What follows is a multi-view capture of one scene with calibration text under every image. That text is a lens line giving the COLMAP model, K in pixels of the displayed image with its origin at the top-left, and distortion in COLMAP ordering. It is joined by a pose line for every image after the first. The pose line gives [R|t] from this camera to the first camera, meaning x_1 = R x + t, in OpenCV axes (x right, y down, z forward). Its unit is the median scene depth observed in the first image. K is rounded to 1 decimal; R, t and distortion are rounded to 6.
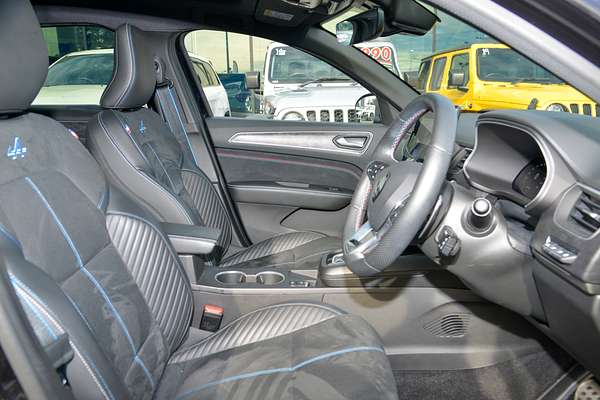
lens RADIAL K [[464.4, 0, 300.0], [0, 464.4, 200.0], [0, 0, 1]] dist [-0.033868, -0.000309]
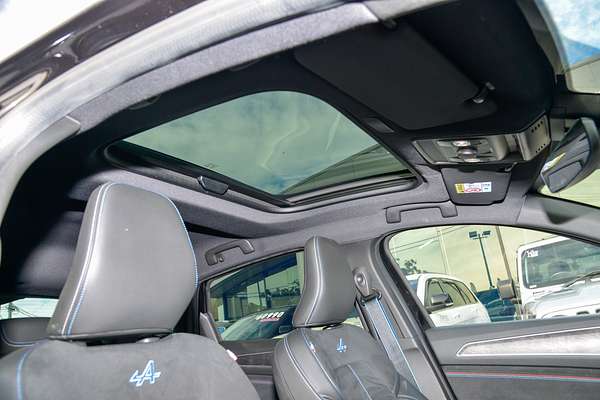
lens RADIAL K [[464.4, 0, 300.0], [0, 464.4, 200.0], [0, 0, 1]] dist [-0.033868, -0.000309]
pose [[0.851697, -0.248609, -0.461309, 0.047534], [0.007377, 0.885902, -0.463813, 0.001394], [0.523983, 0.391625, 0.756354, 0.155641]]
